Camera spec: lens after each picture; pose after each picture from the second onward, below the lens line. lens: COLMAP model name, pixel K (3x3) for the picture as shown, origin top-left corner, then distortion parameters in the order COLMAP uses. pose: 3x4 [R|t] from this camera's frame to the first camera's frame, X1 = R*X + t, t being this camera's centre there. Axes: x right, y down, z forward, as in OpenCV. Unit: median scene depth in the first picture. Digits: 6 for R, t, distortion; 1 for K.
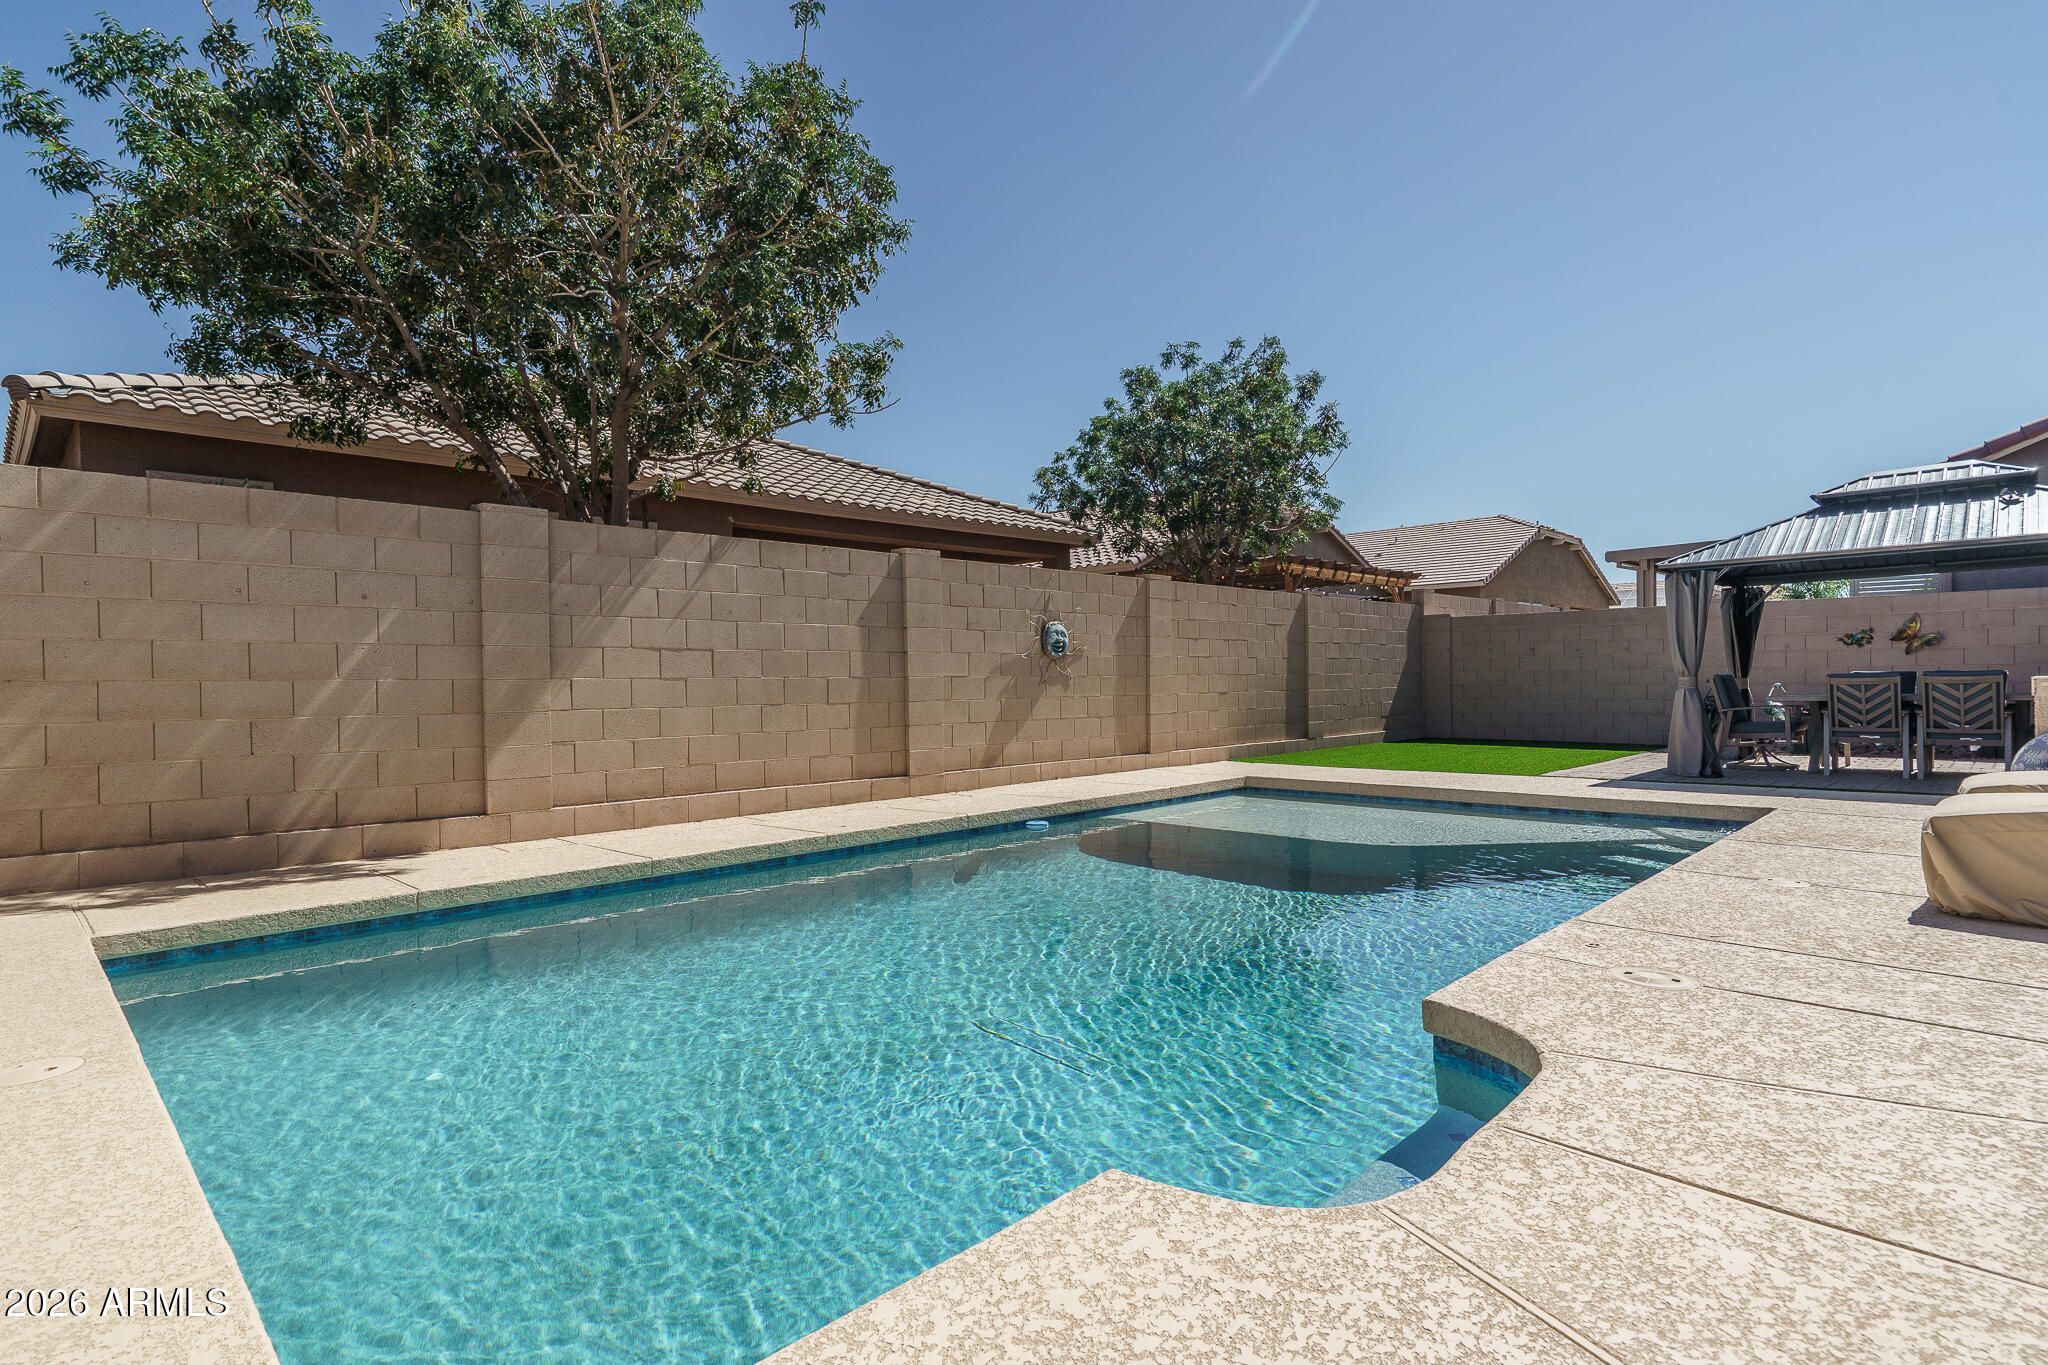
lens RADIAL K [[1010.9, 0, 1060.8], [0, 1010.9, 685.6], [0, 0, 1]] dist [0.008820, 0.001958]
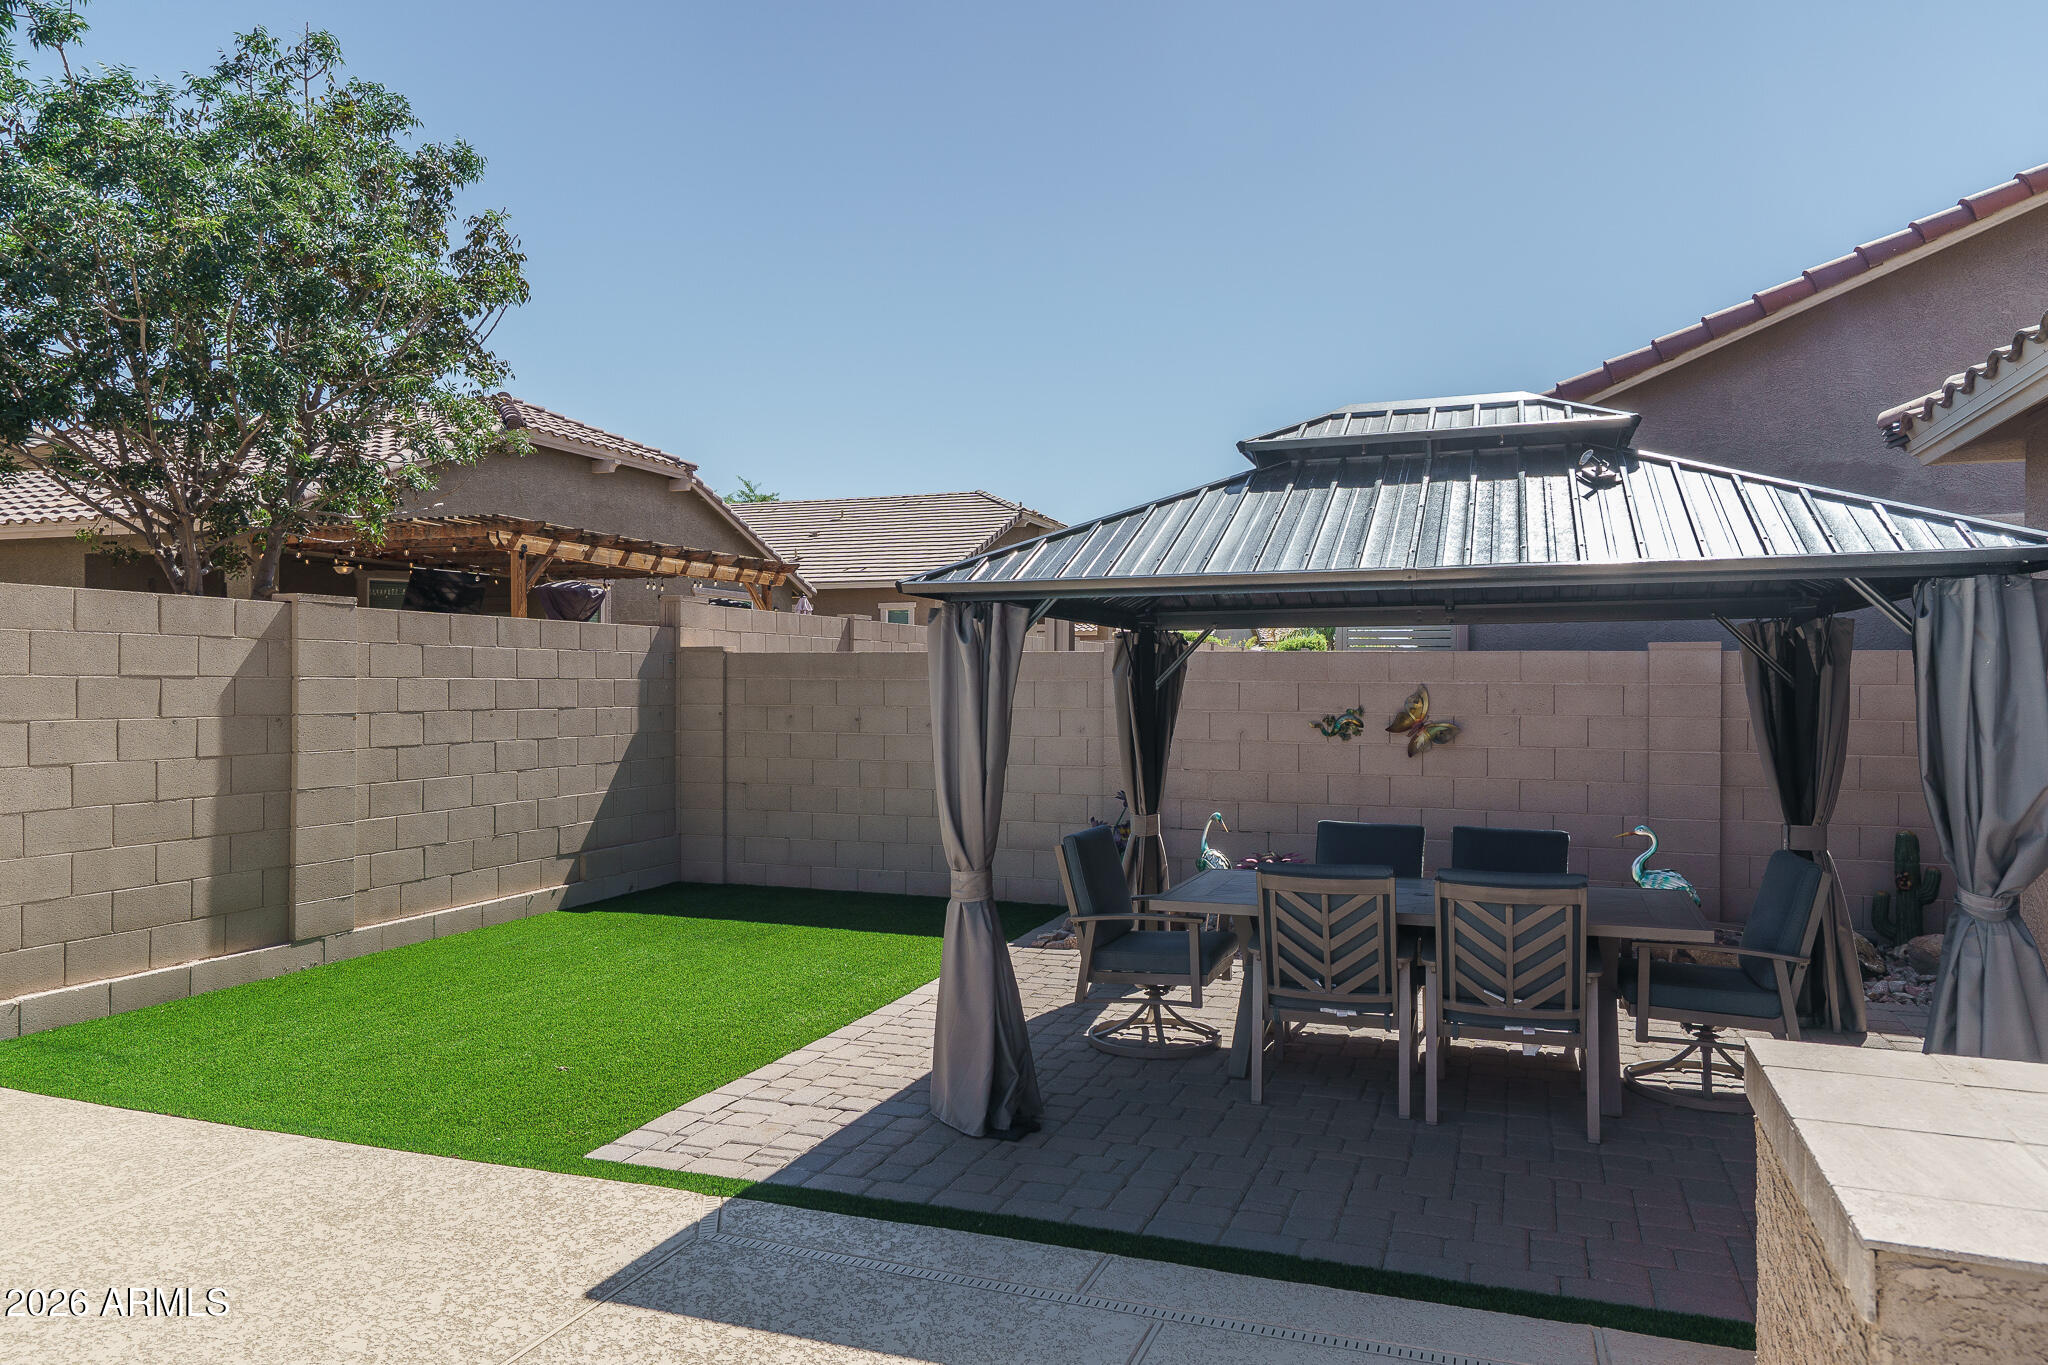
lens RADIAL K [[1331.3, 0, 1037.9], [0, 1331.3, 691.0], [0, 0, 1]] dist [0.028632, 0.001315]
pose [[0.913097, 0.012909, 0.407539, 0.443132], [-0.010272, 0.999910, -0.008657, -0.077175], [-0.407614, 0.003719, 0.913147, 0.530596]]
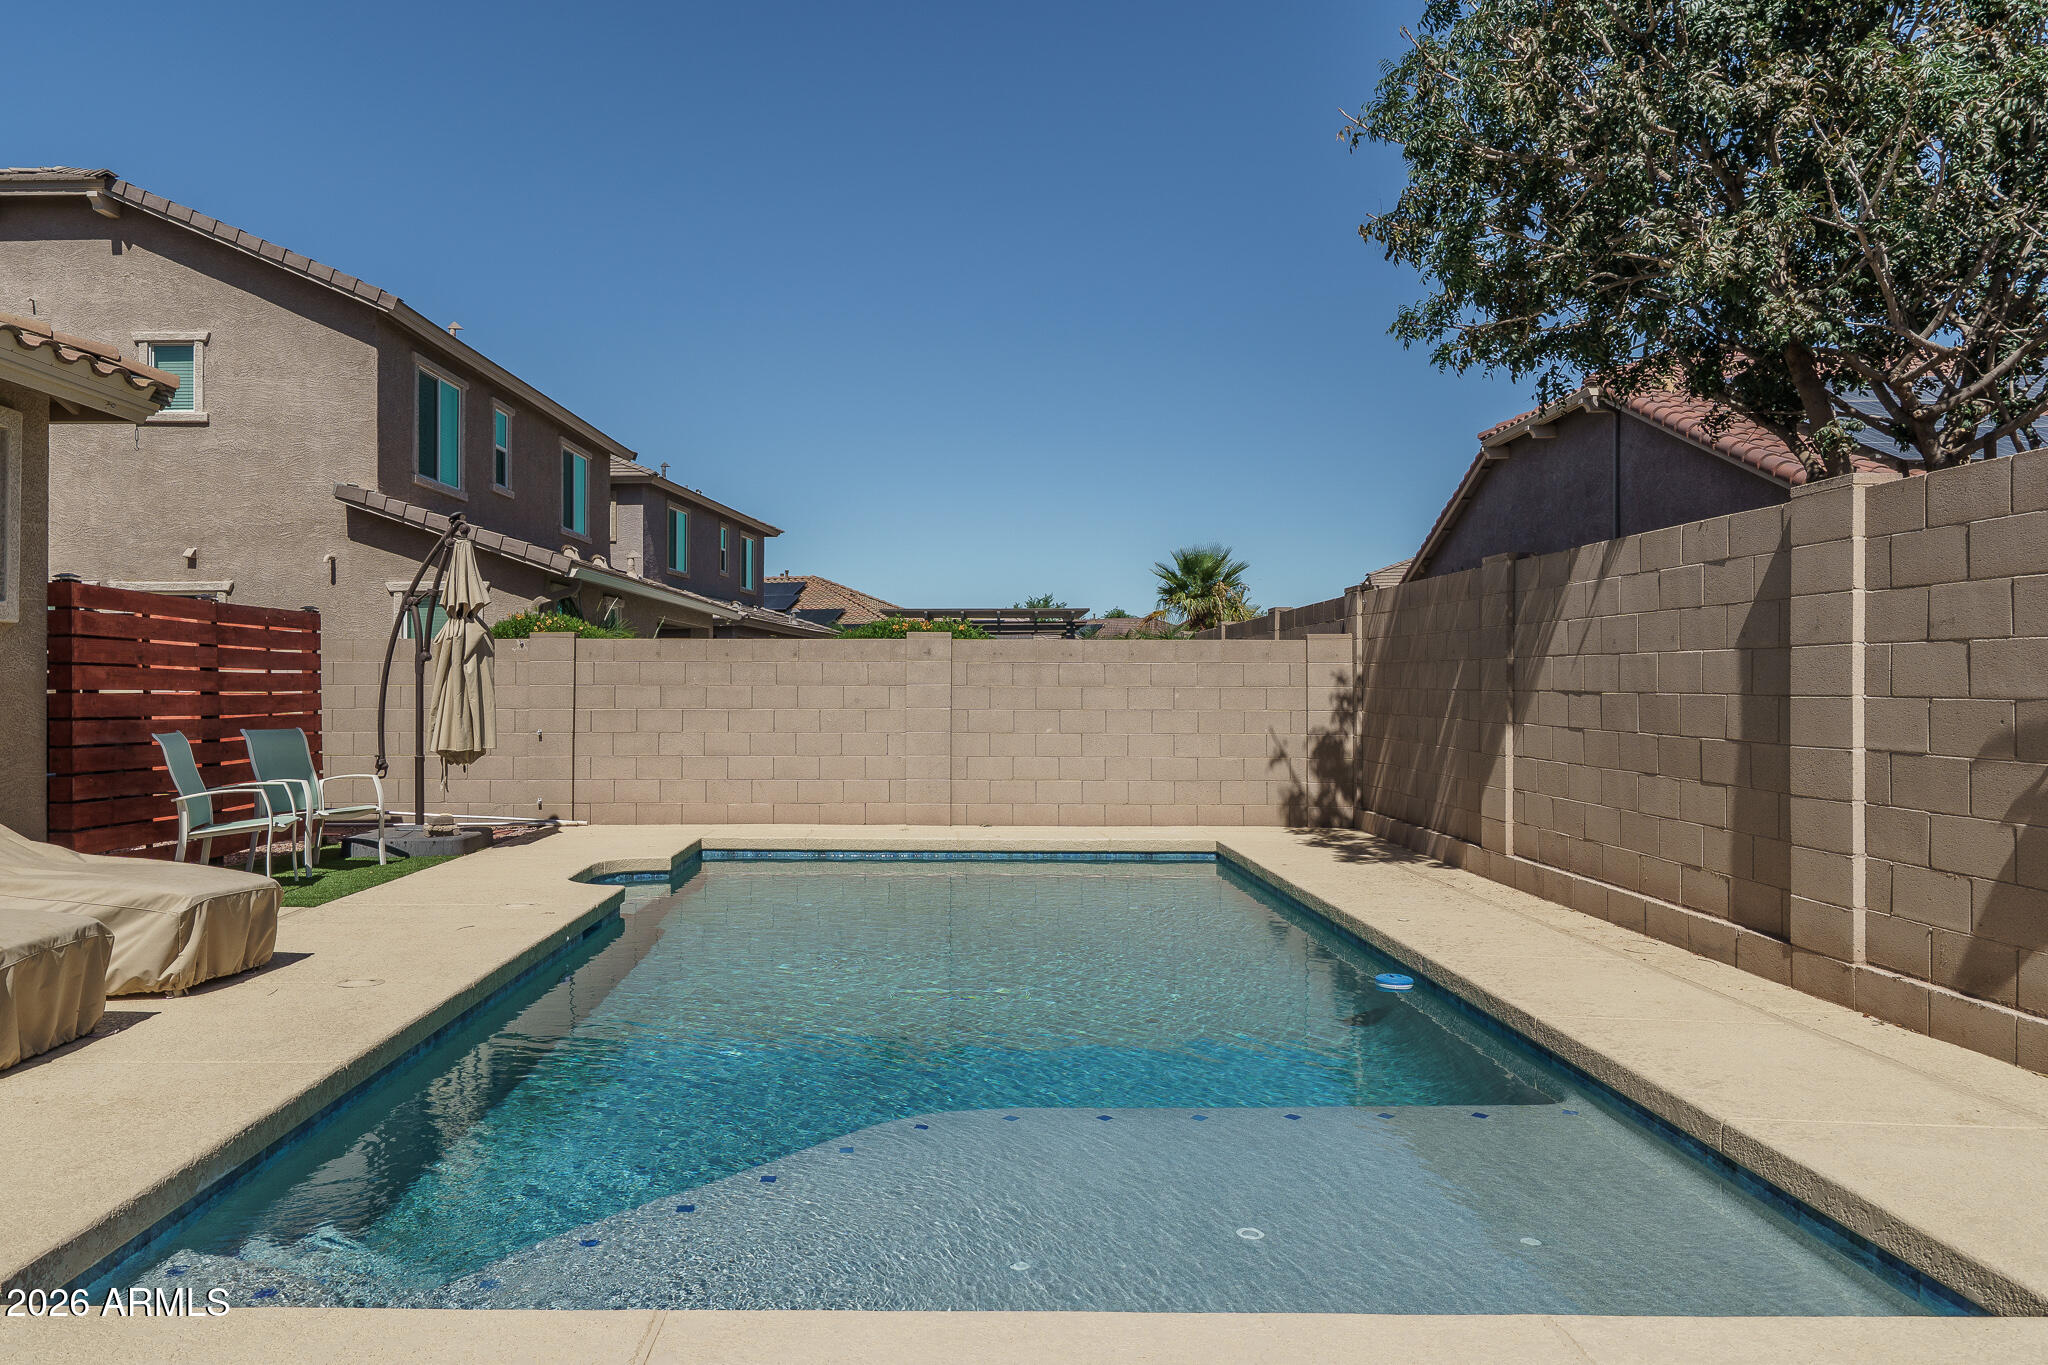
lens RADIAL K [[1373.0, 0, 944.4], [0, 1373.0, 670.2], [0, 0, 1]] dist [-0.002324, -0.001635]
pose [[-0.709368, 0.000597, -0.704838, 0.603639], [-0.002903, 0.999989, 0.003769, -0.045724], [0.704832, 0.004720, -0.709358, 1.148594]]
